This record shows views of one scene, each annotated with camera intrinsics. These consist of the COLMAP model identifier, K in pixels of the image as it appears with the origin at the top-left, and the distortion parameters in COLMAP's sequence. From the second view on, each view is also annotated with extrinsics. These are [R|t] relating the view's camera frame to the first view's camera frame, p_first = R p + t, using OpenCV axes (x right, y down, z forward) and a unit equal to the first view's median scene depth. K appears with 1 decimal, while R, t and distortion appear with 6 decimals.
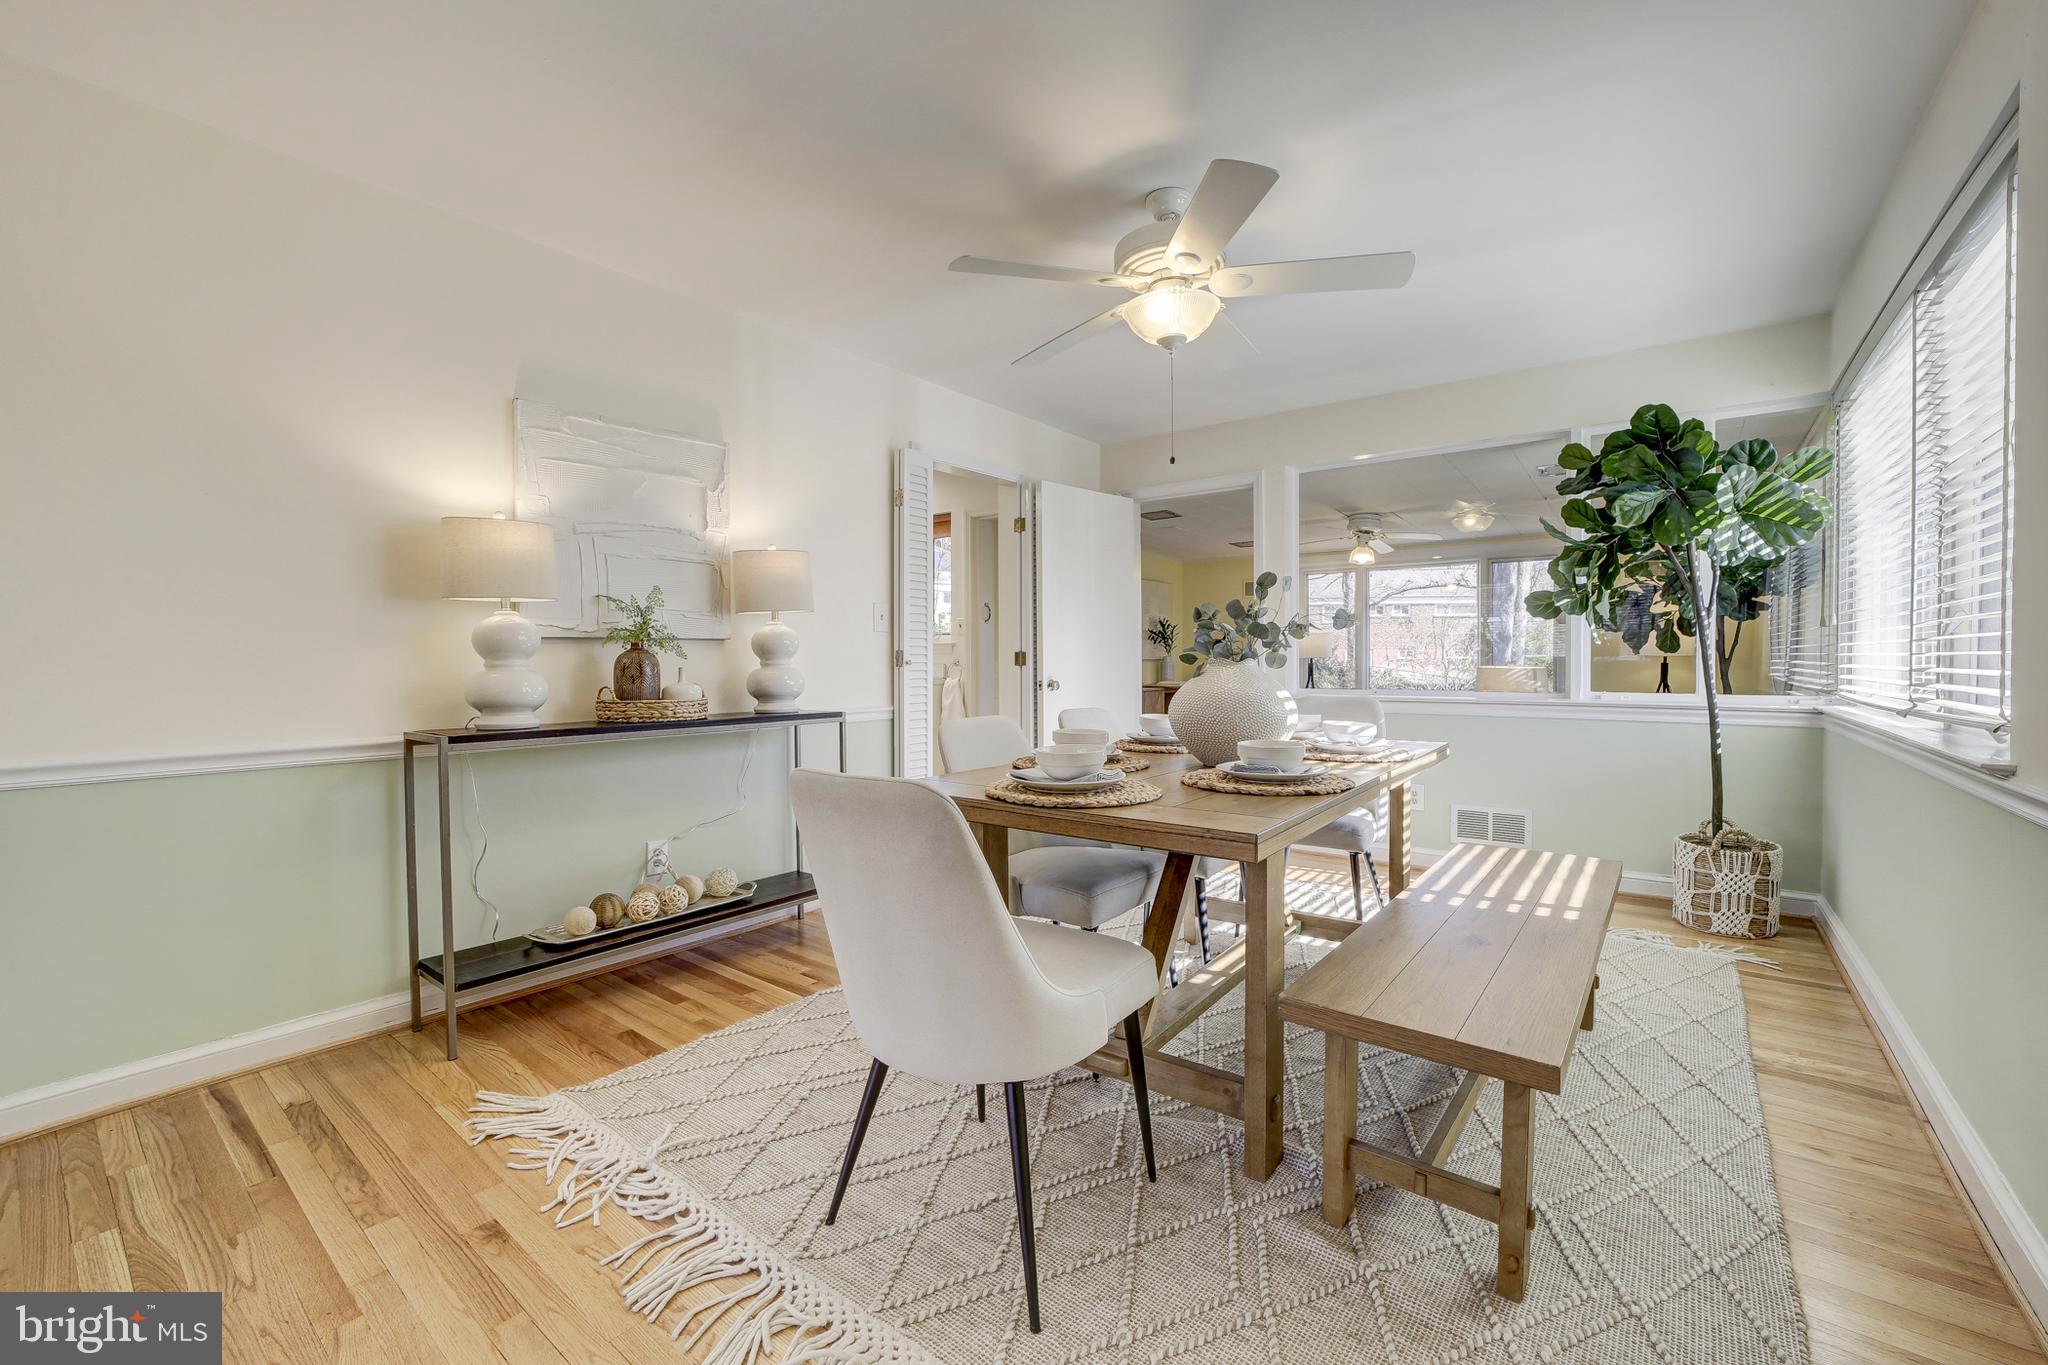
lens RADIAL K [[809.1, 0, 1019.5], [0, 809.1, 707.8], [0, 0, 1]] dist [-0.032044, 0.000069]
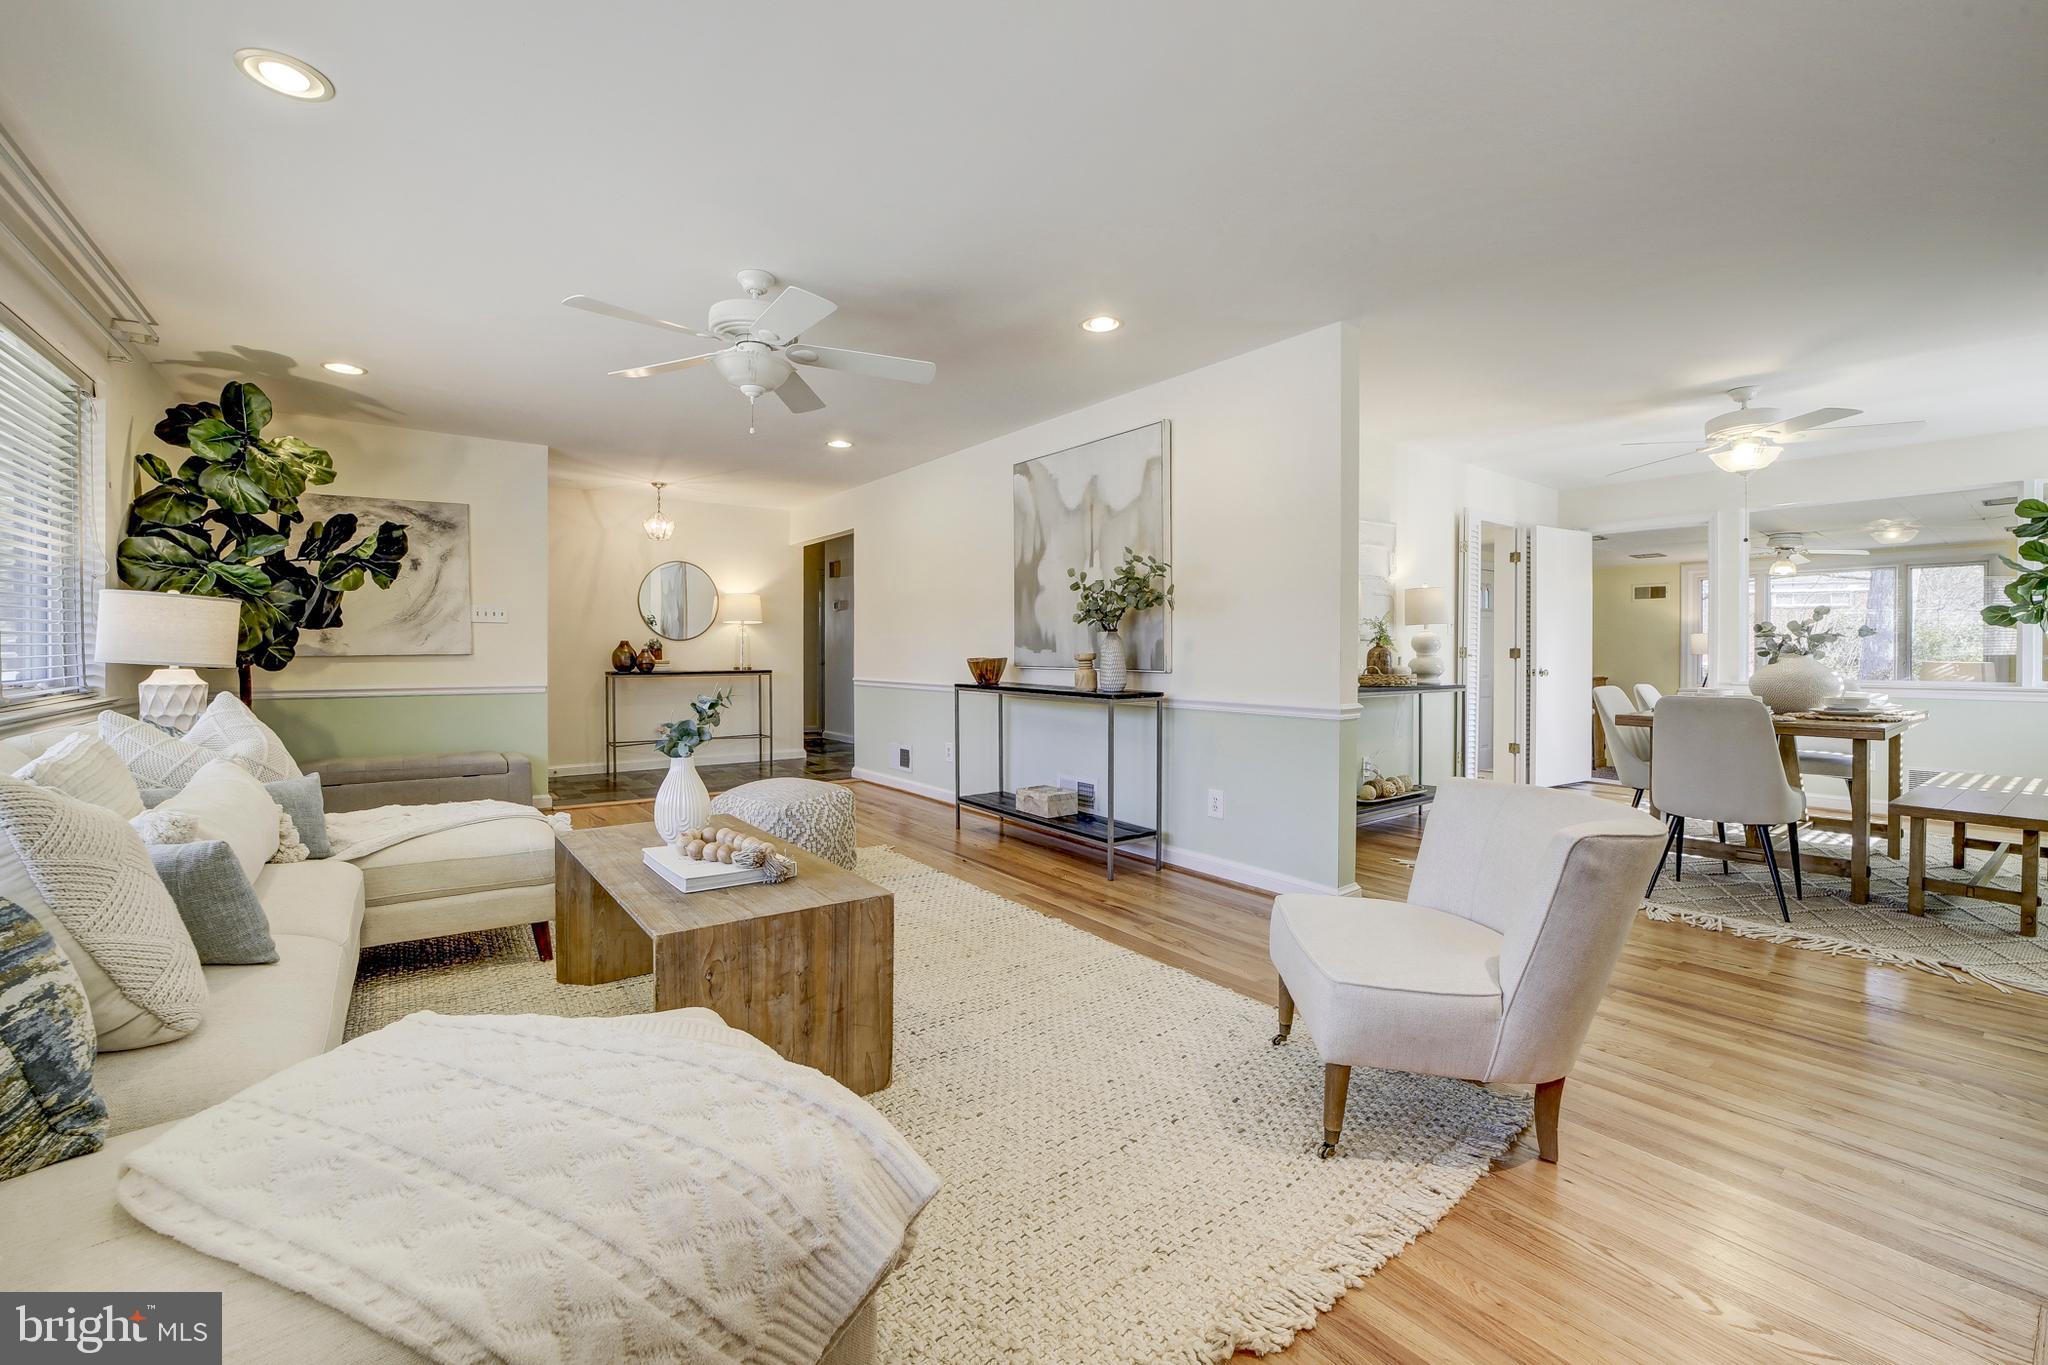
lens RADIAL K [[816.3, 0, 1024.0], [0, 816.3, 682.5], [0, 0, 1]] dist [-0.034904, 0.008820]
pose [[0.963995, 0.014232, -0.265540, -0.611519], [-0.020883, 0.999535, -0.022239, 0.051611], [0.265100, 0.026984, 0.963843, -0.766909]]
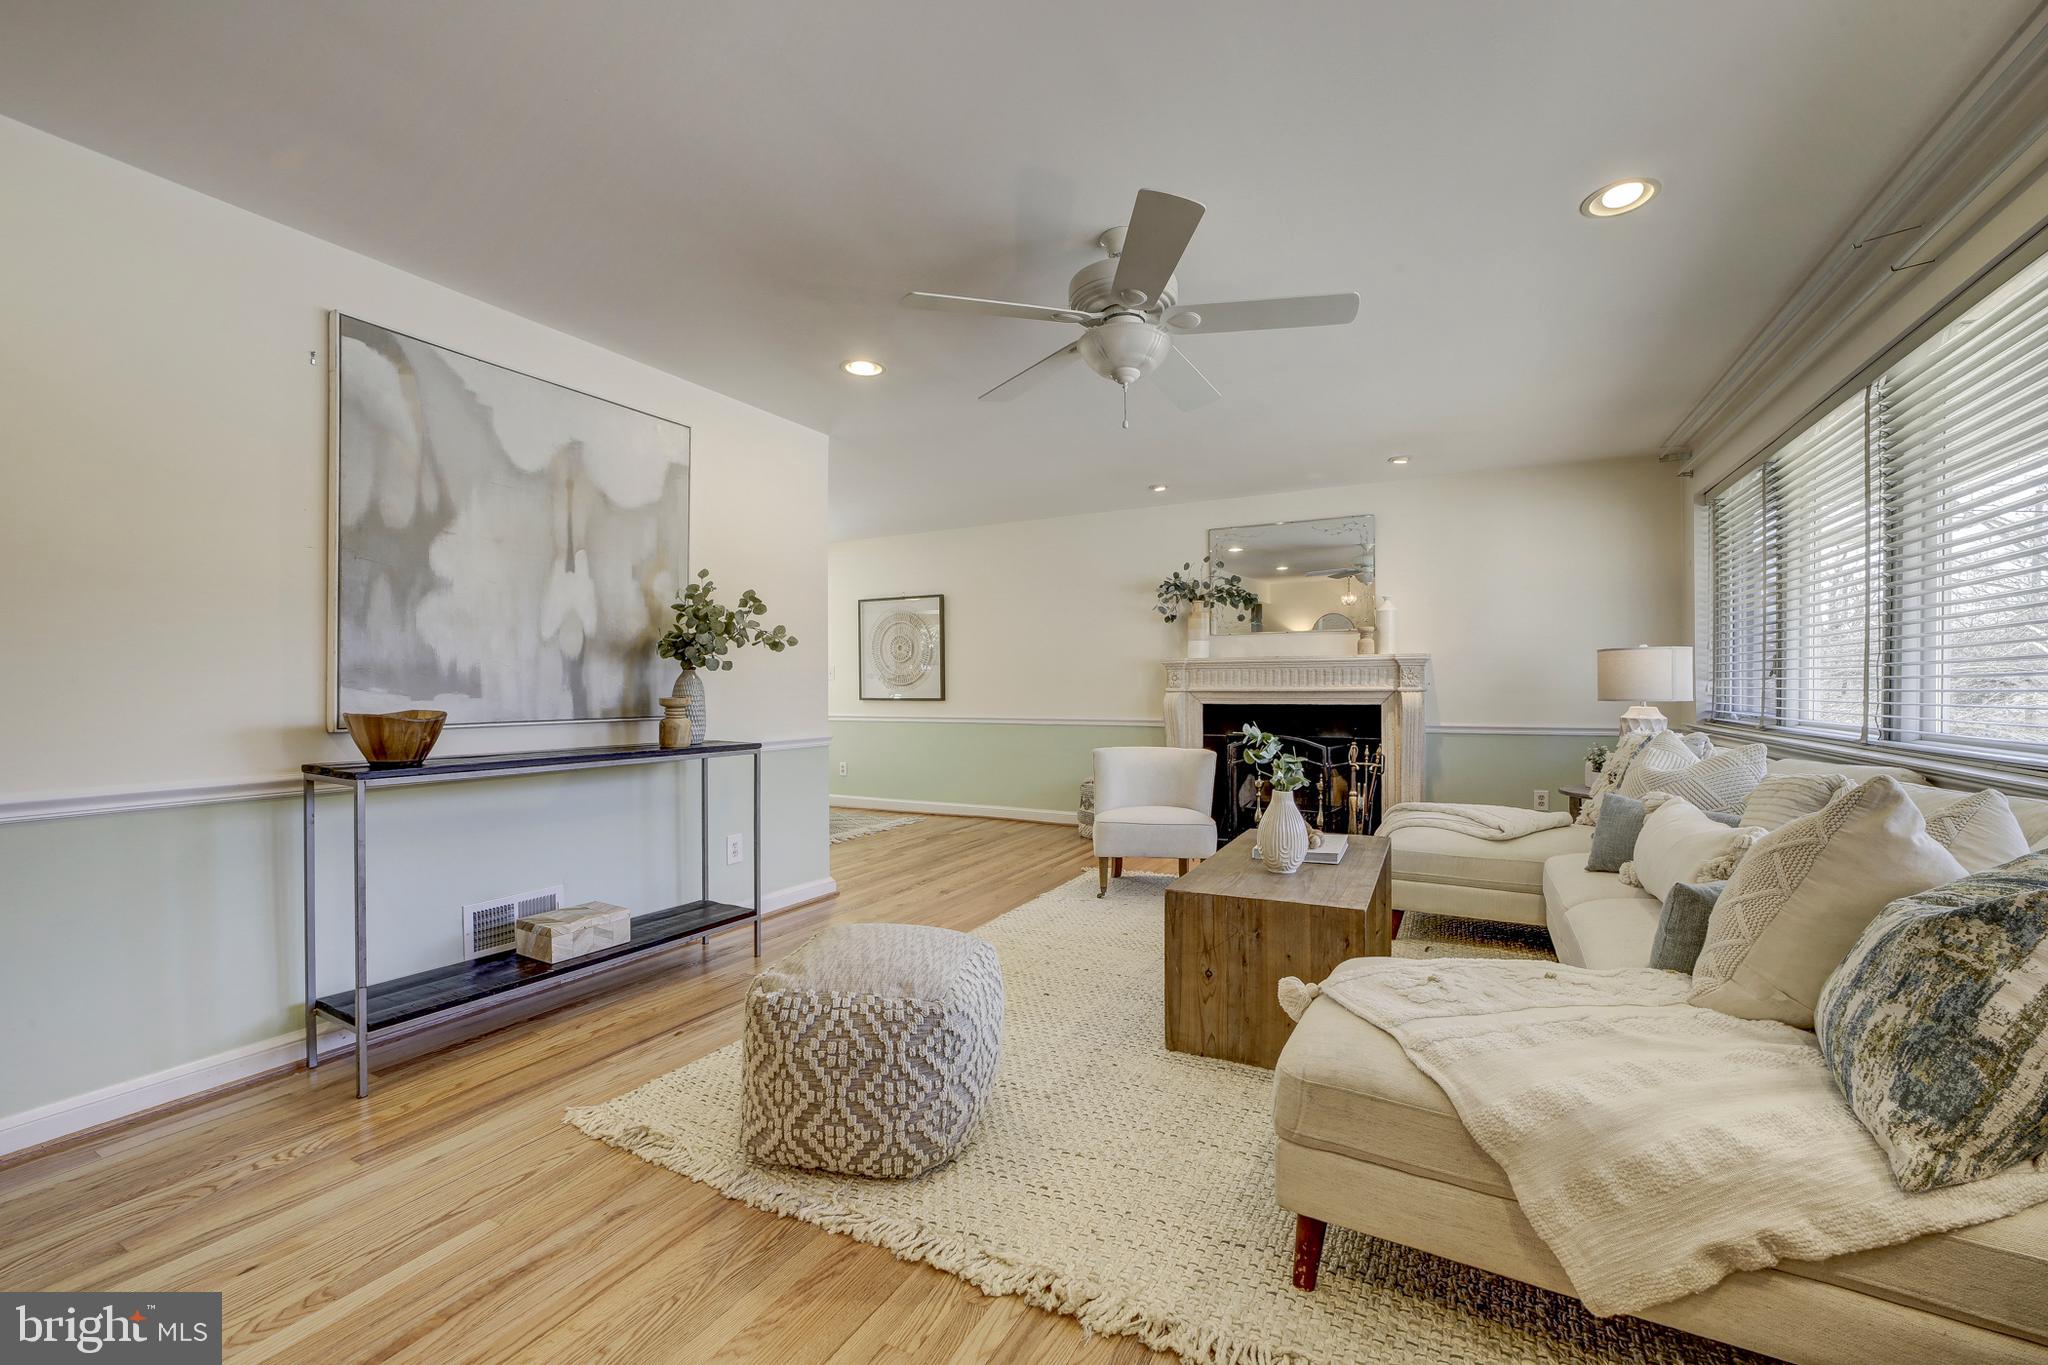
lens RADIAL K [[816.3, 0, 1024.0], [0, 816.3, 682.5], [0, 0, 1]] dist [-0.034904, 0.008820]
pose [[-0.147646, 0.010702, 0.988982, -1.863236], [0.065525, 0.997850, -0.001016, -0.013189], [-0.986867, 0.064654, -0.148030, 0.214082]]
